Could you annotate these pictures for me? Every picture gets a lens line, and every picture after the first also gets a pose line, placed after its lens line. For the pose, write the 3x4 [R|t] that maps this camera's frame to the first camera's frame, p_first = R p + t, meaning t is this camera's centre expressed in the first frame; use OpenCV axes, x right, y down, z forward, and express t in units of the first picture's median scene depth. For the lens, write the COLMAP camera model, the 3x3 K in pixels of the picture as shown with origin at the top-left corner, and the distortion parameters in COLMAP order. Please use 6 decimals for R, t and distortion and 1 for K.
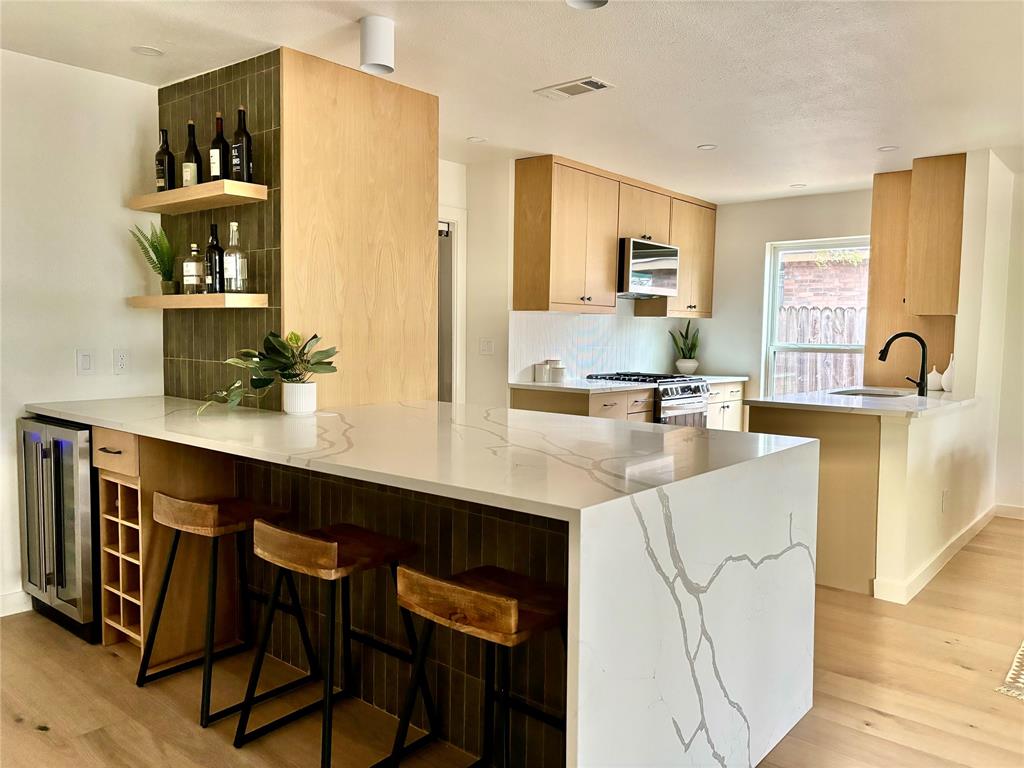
lens RADIAL K [[772.0, 0, 514.0], [0, 772.0, 383.8], [0, 0, 1]] dist [0.049081, -0.040356]
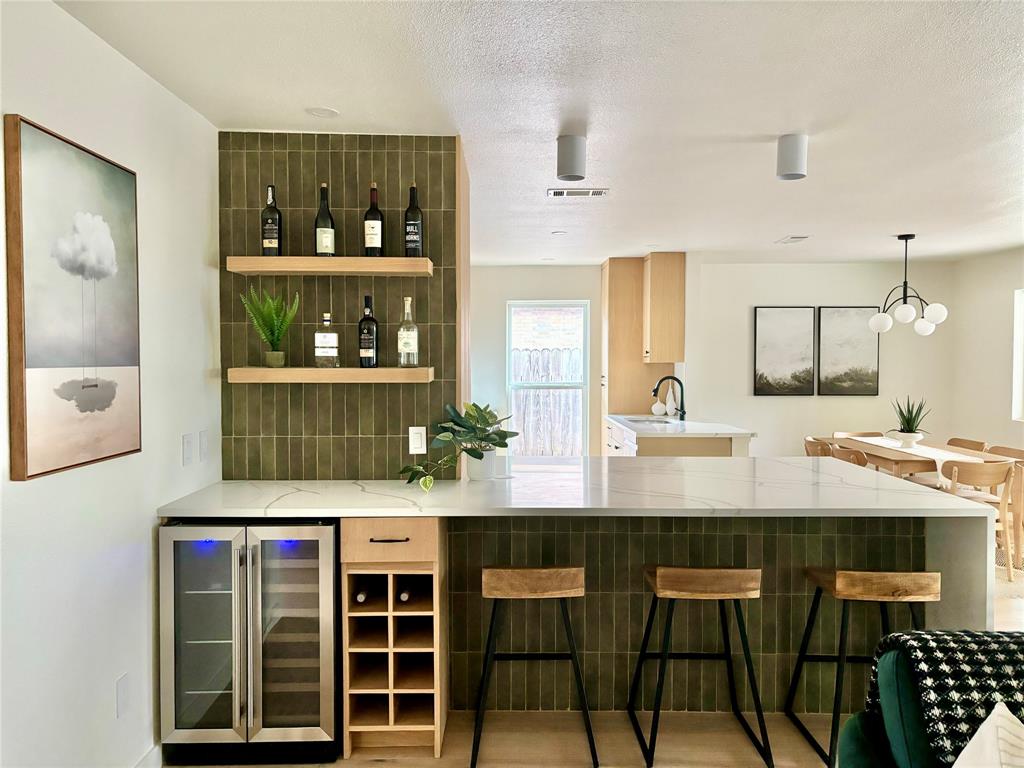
lens RADIAL K [[772.0, 0, 518.2], [0, 772.0, 385.8], [0, 0, 1]] dist [0.049081, -0.040356]
pose [[0.767832, -0.037009, 0.639581, -0.662499], [0.054930, 0.998457, -0.008170, -0.057208], [-0.638292, 0.041406, 0.768680, 0.108454]]
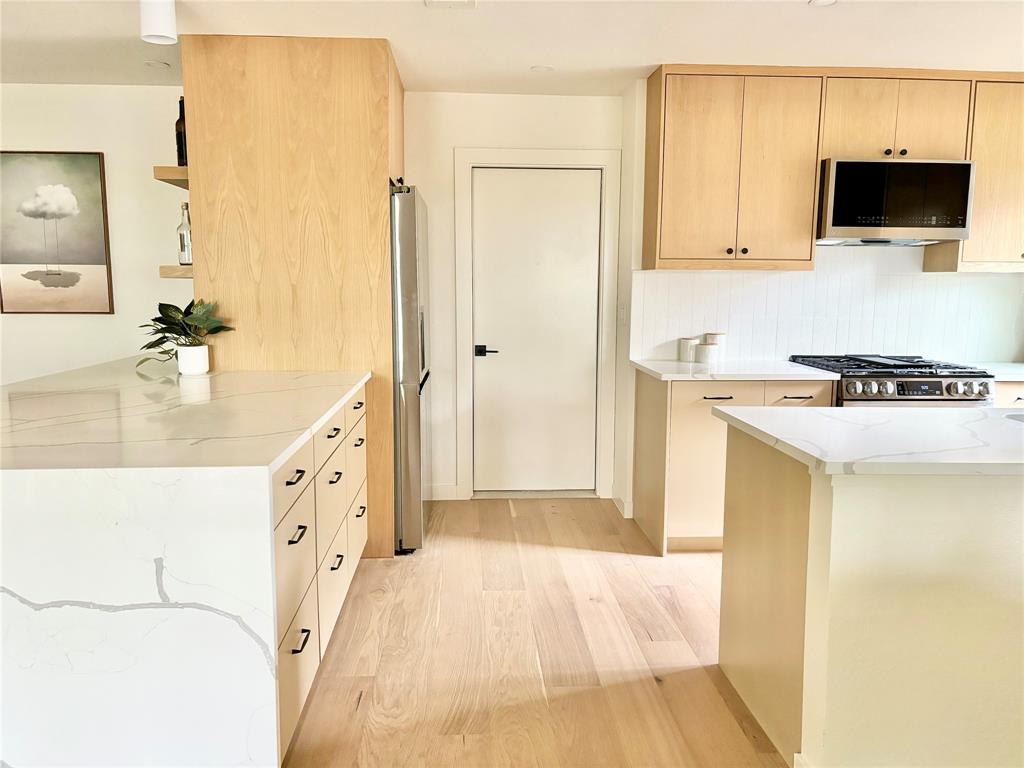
lens RADIAL K [[772.0, 0, 512.9], [0, 772.0, 380.5], [0, 0, 1]] dist [0.049081, -0.040356]
pose [[0.685974, 0.078514, -0.723378, 0.607793], [-0.045873, 0.996850, 0.064694, -0.031849], [0.726179, -0.011195, 0.687415, 0.417494]]
